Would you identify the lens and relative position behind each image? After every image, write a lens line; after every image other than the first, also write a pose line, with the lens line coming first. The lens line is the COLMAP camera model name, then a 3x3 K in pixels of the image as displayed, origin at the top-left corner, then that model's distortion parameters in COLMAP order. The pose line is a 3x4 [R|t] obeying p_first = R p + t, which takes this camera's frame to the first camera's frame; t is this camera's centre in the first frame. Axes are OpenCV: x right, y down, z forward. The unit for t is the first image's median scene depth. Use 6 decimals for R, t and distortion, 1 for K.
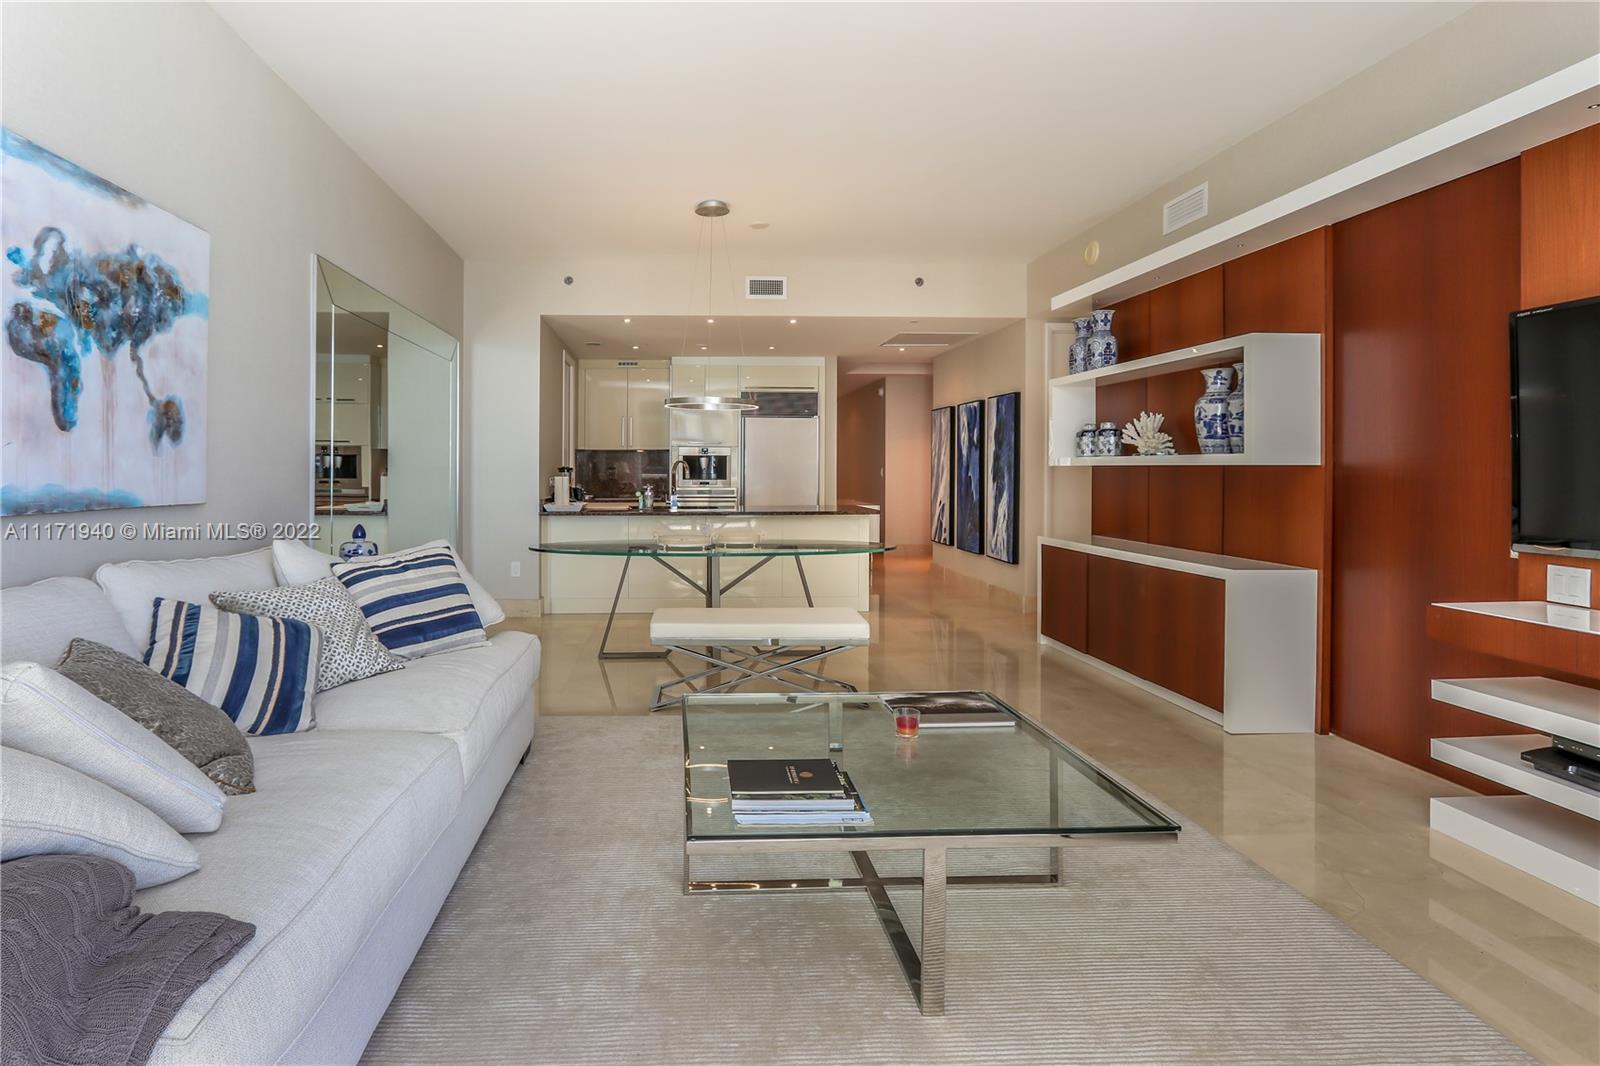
lens RADIAL K [[770.6, 0, 717.5], [0, 770.6, 471.2], [0, 0, 1]] dist [-0.018867, 0.003471]
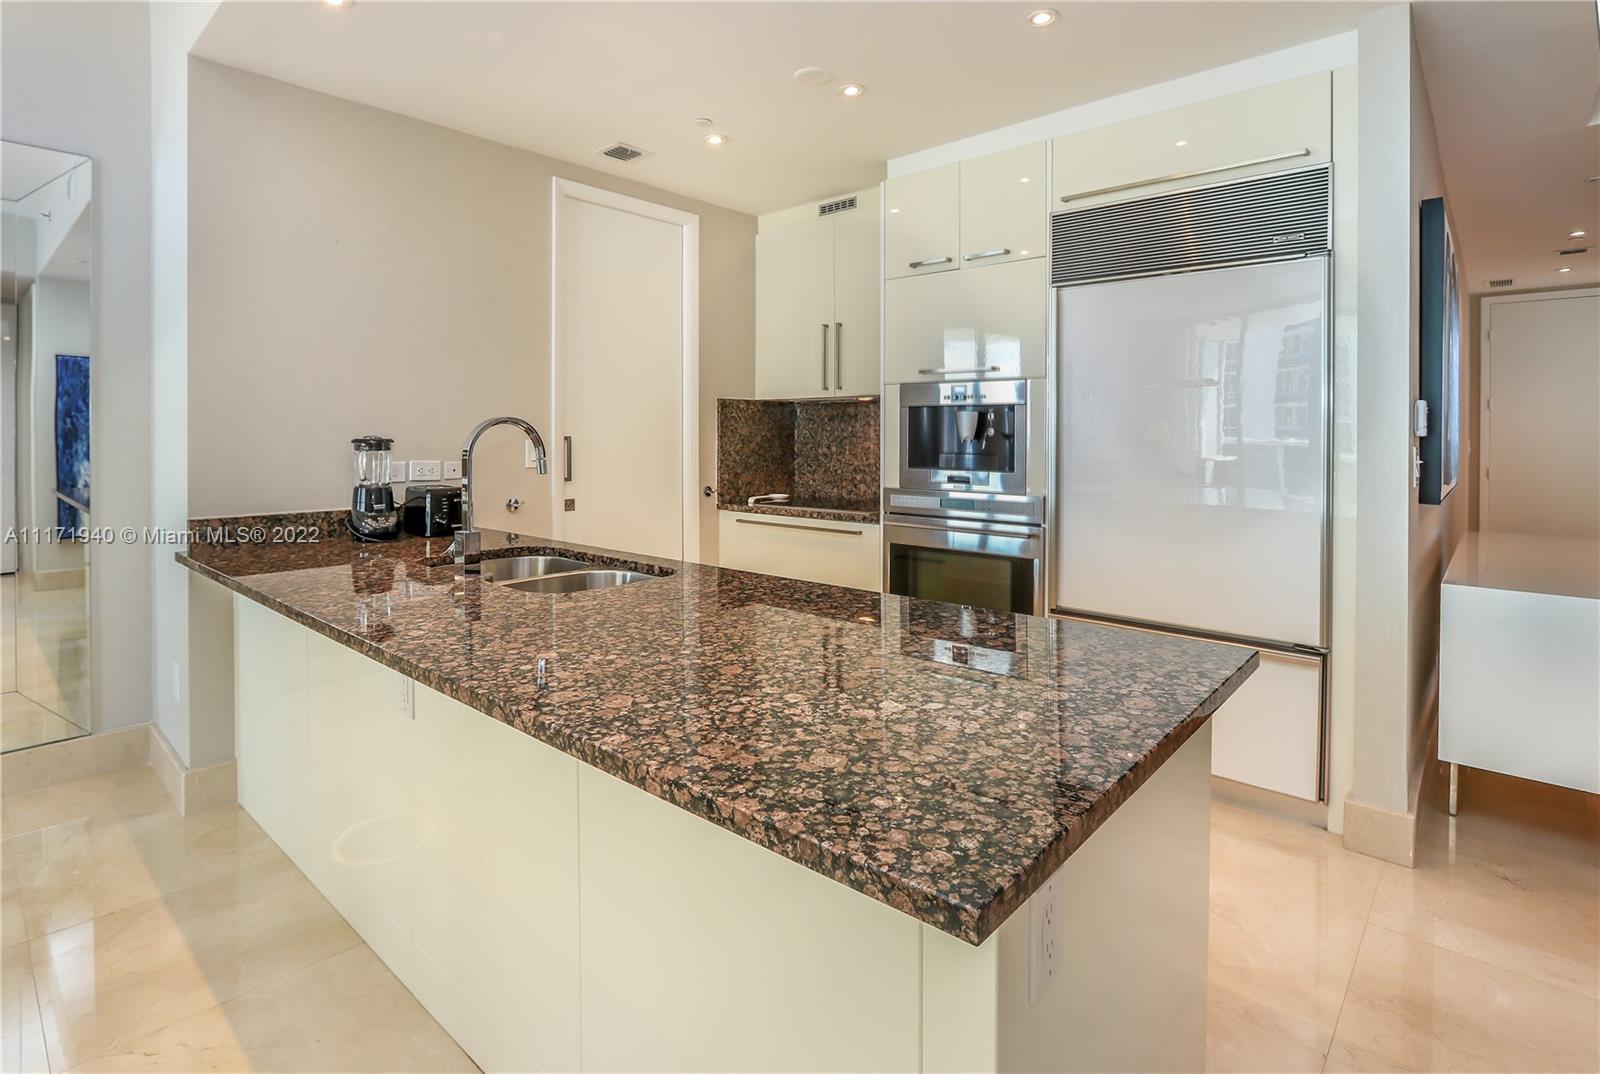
lens RADIAL K [[770.6, 0, 793.7], [0, 770.6, 442.9], [0, 0, 1]] dist [-0.018867, 0.003471]
pose [[0.699064, 0.007738, -0.715017, 0.248397], [-0.002734, 0.999963, 0.008149, -0.006496], [0.715054, -0.003742, 0.699059, 0.879382]]
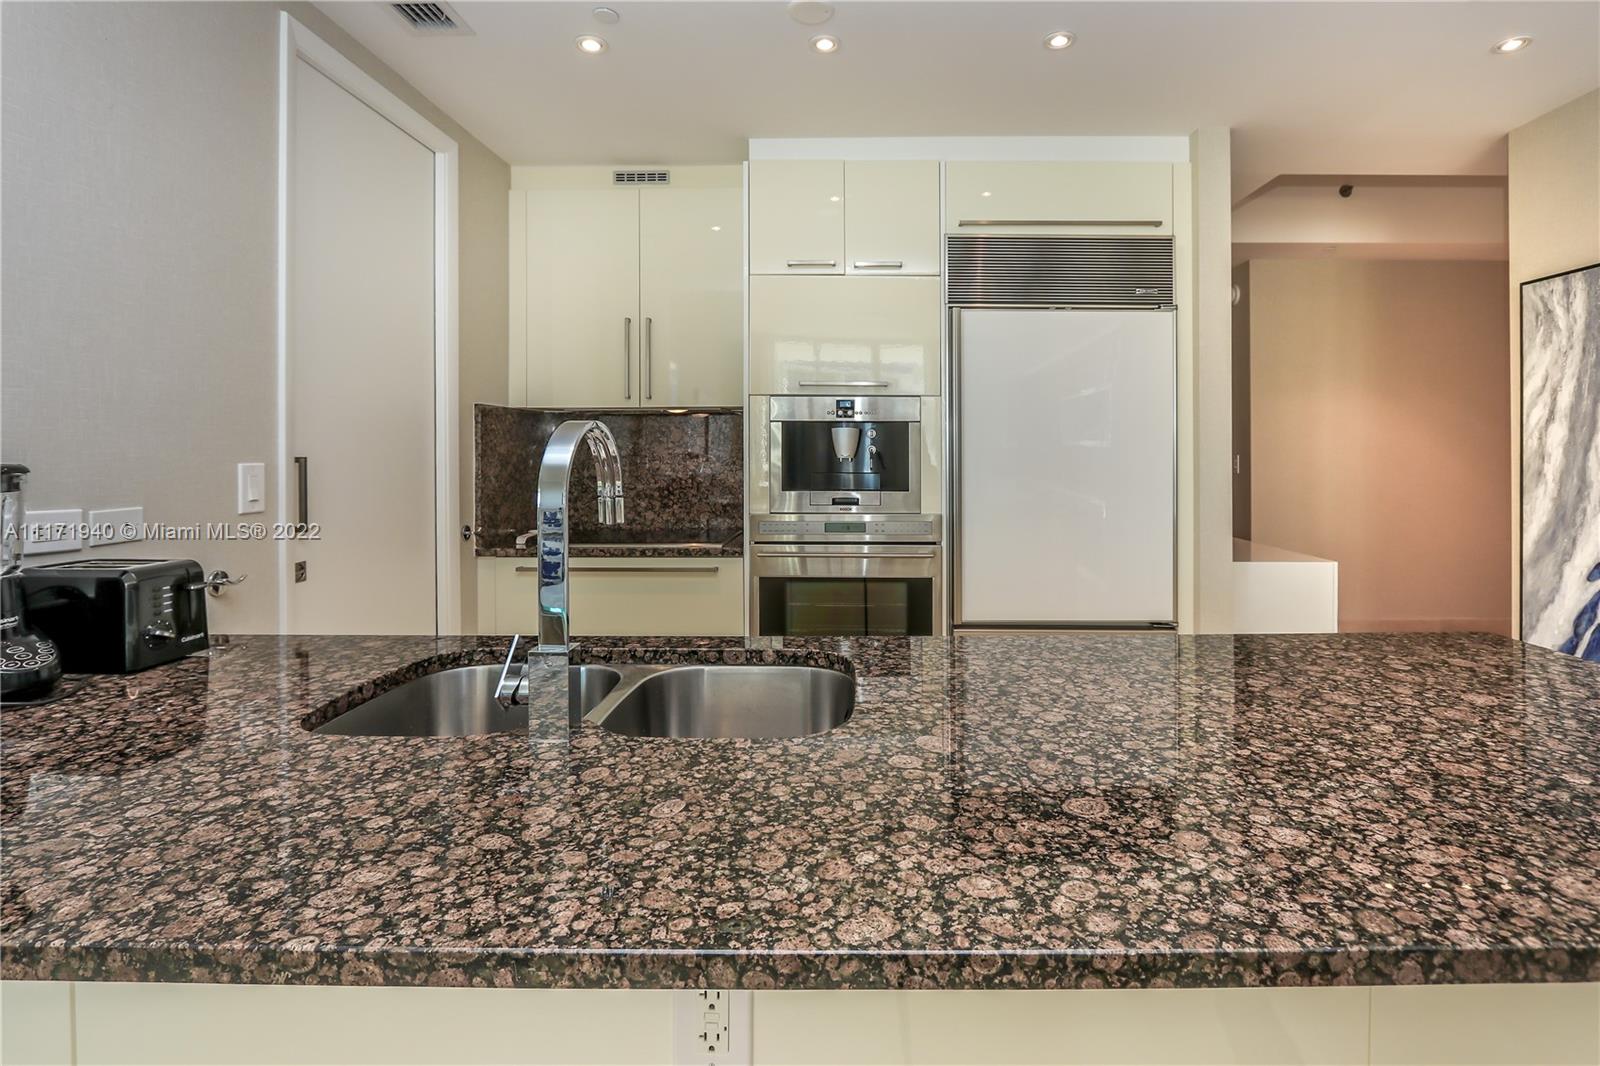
lens RADIAL K [[770.6, 0, 852.9], [0, 770.6, 447.0], [0, 0, 1]] dist [-0.018867, 0.003471]
pose [[0.997267, -0.001389, -0.073872, 0.016486], [0.000756, 0.999963, -0.008598, -0.007571], [0.073881, 0.008518, 0.997231, 0.842397]]
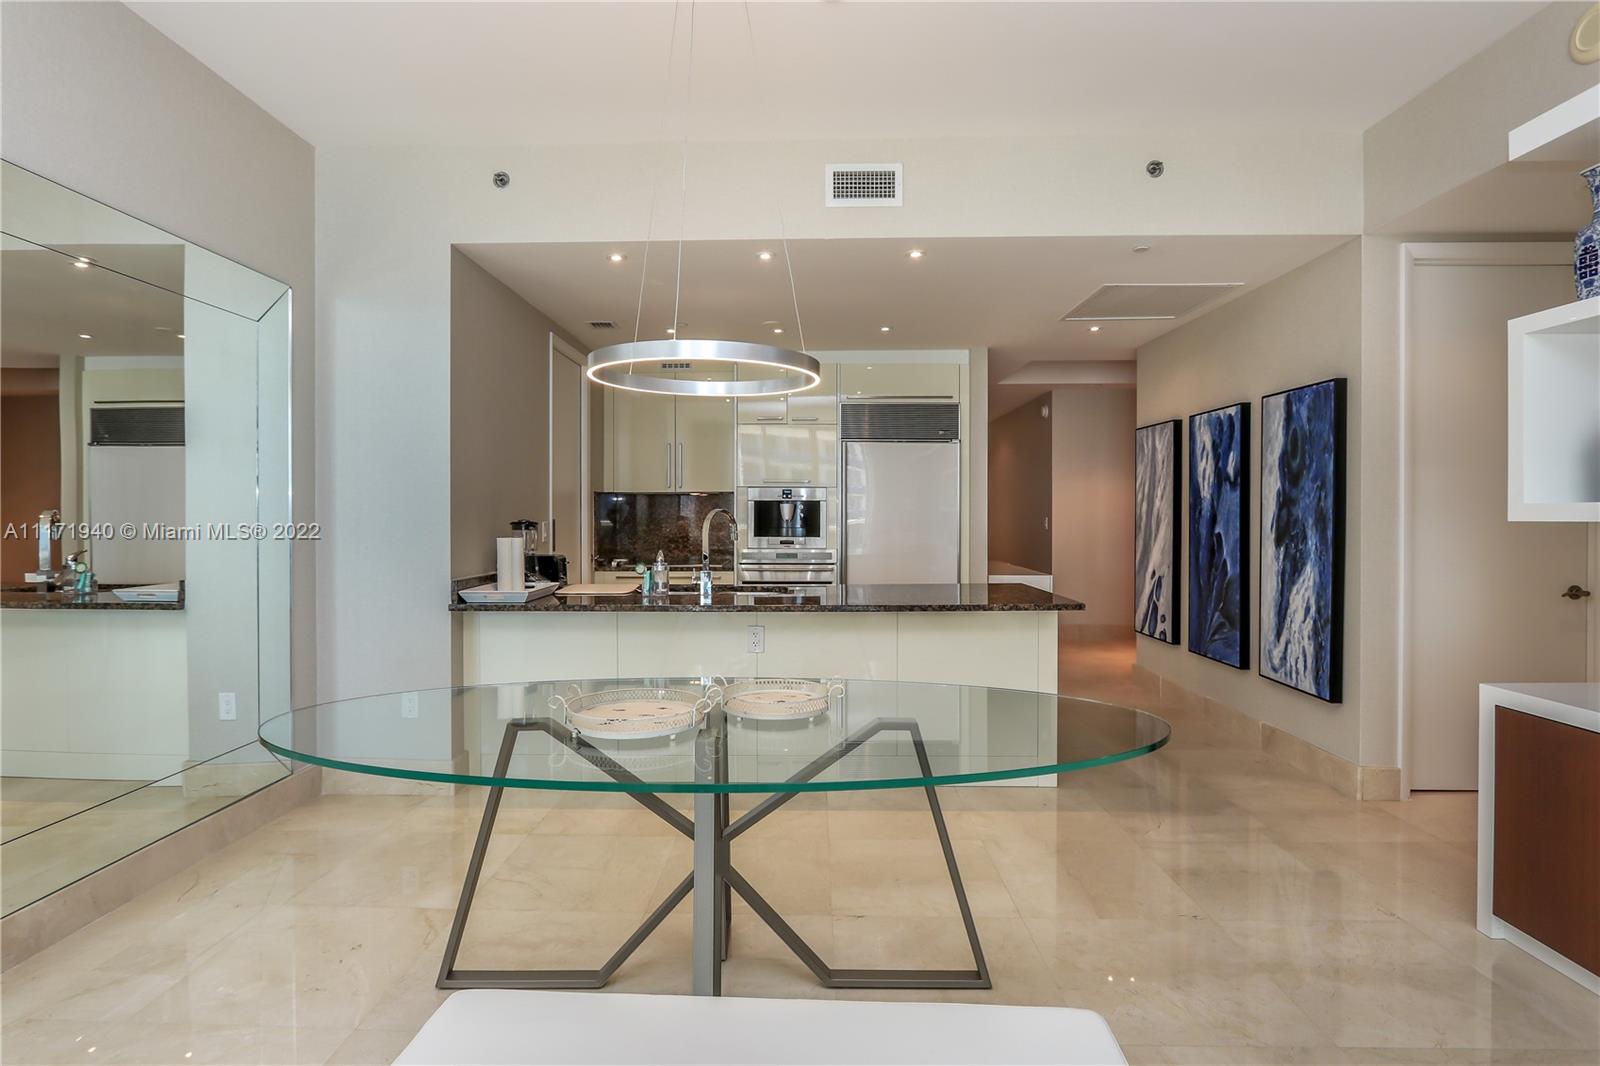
lens RADIAL K [[770.6, 0, 803.0], [0, 770.6, 515.8], [0, 0, 1]] dist [-0.018867, 0.003471]
pose [[0.997921, -0.001573, -0.064424, 0.051888], [0.001510, 0.999998, -0.001031, -0.008162], [0.064426, 0.000931, 0.997922, 0.437166]]
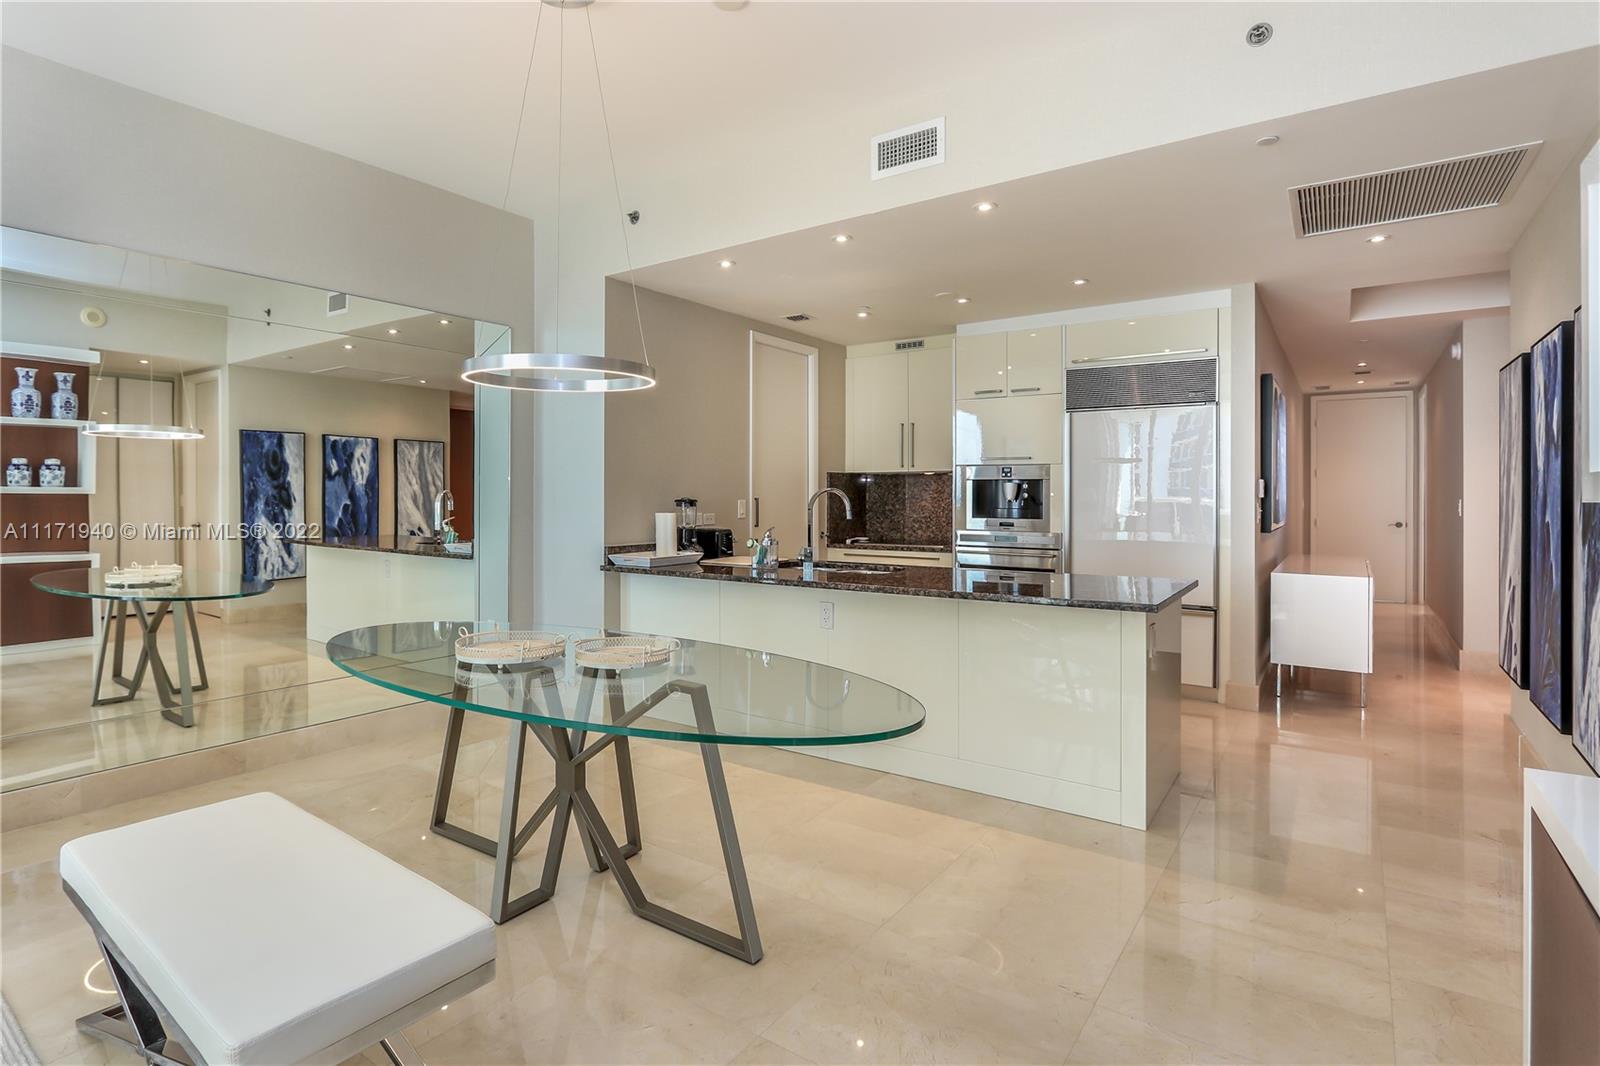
lens RADIAL K [[800.3, 0, 782.9], [0, 800.3, 496.2], [0, 0, 1]] dist [-0.013511, 0.000995]
pose [[0.784463, 0.000602, -0.620176, 0.306768], [-0.002237, 0.999996, -0.001860, -0.006789], [0.620172, 0.002846, 0.784461, 0.500860]]
